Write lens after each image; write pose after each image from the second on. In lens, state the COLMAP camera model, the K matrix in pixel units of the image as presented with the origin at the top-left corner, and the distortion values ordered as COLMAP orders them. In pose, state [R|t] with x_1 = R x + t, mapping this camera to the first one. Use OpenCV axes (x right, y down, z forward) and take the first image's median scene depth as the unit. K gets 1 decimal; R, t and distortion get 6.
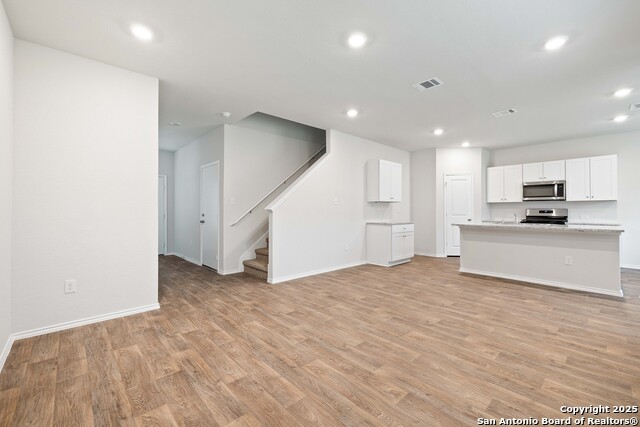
lens RADIAL K [[270.5, 0, 321.9], [0, 270.5, 206.6], [0, 0, 1]] dist [-0.000156, -0.000275]
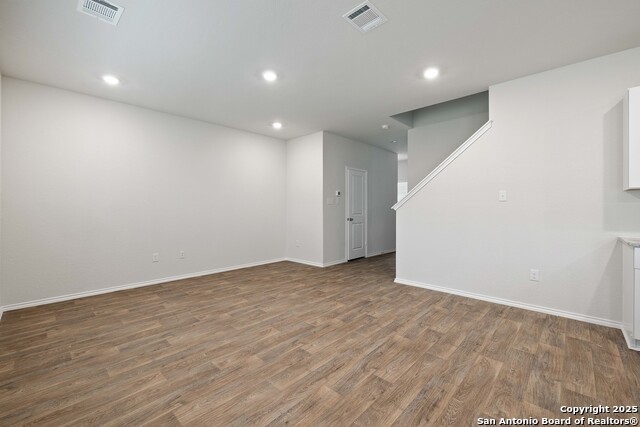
lens RADIAL K [[270.5, 0, 320.2], [0, 270.5, 210.3], [0, 0, 1]] dist [-0.000156, -0.000275]
pose [[0.060930, 0.005381, -0.998128, 1.136313], [0.012839, 0.999899, 0.006175, 0.009038], [0.998059, -0.013191, 0.060854, 0.929579]]
